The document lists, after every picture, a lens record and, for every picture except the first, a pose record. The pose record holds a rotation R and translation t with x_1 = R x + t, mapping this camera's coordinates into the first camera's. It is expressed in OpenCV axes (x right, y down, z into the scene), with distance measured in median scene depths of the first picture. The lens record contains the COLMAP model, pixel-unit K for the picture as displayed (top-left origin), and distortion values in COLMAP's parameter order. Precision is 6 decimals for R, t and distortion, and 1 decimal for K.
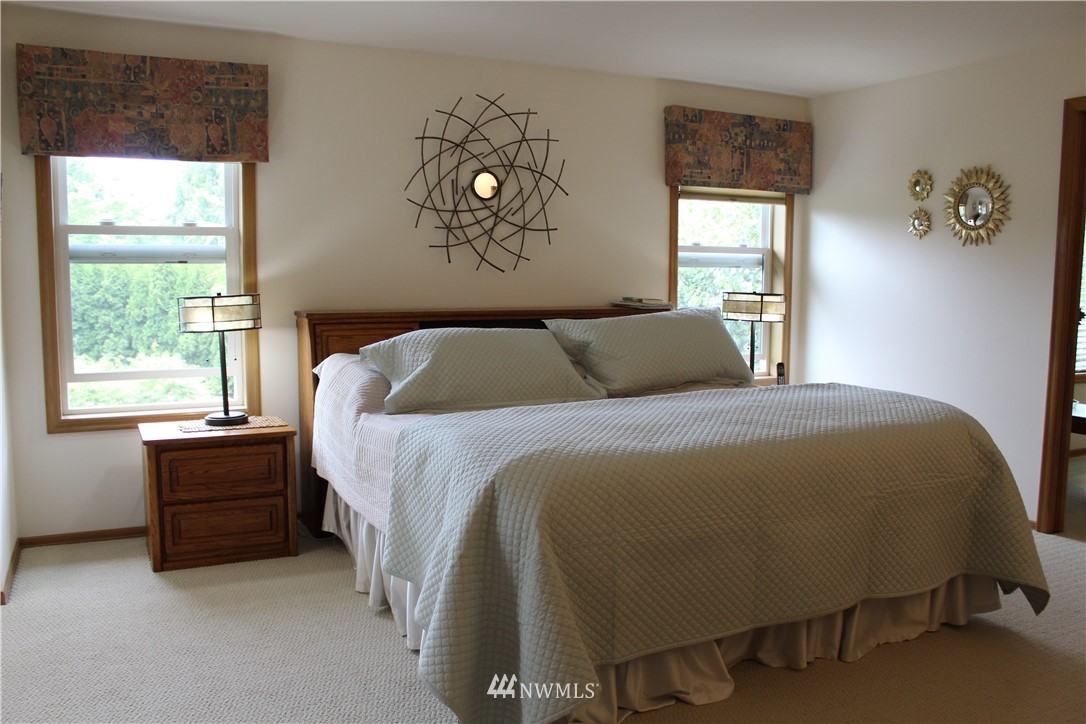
lens RADIAL K [[911.6, 0, 546.2], [0, 911.6, 378.9], [0, 0, 1]] dist [-0.156897, 0.145129]
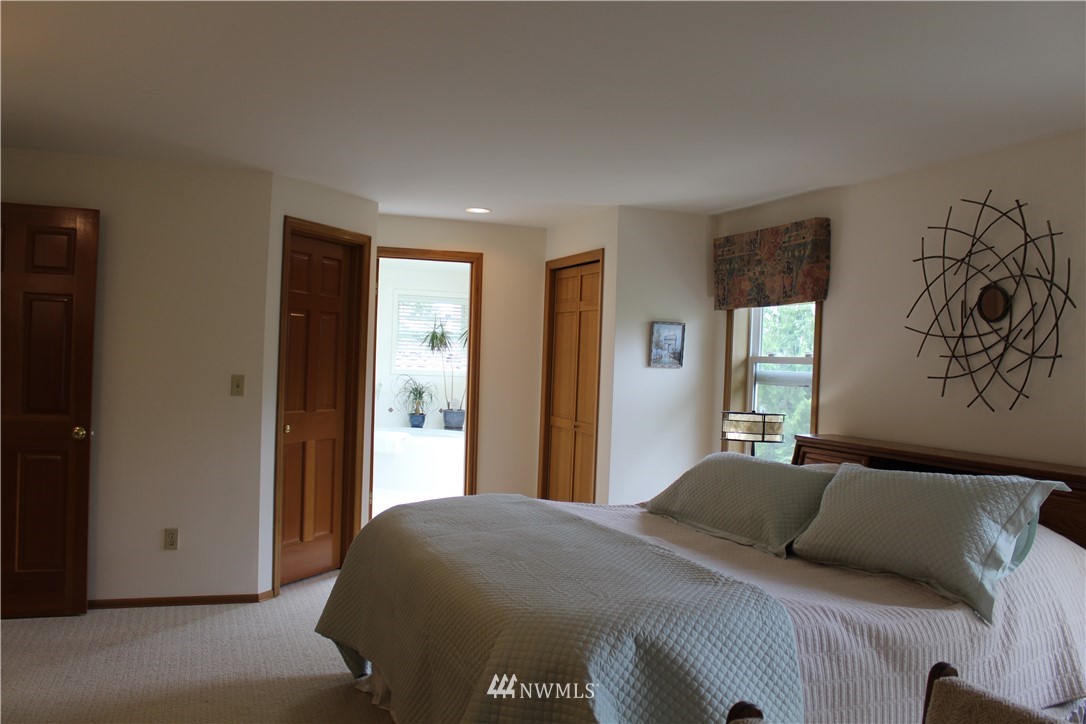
lens RADIAL K [[911.6, 0, 546.2], [0, 911.6, 378.9], [0, 0, 1]] dist [-0.156897, 0.145129]
pose [[-0.092188, 0.009360, -0.995698, 0.777453], [-0.155025, 0.987628, 0.023637, -0.106431], [0.983600, 0.156537, -0.089597, 0.701151]]
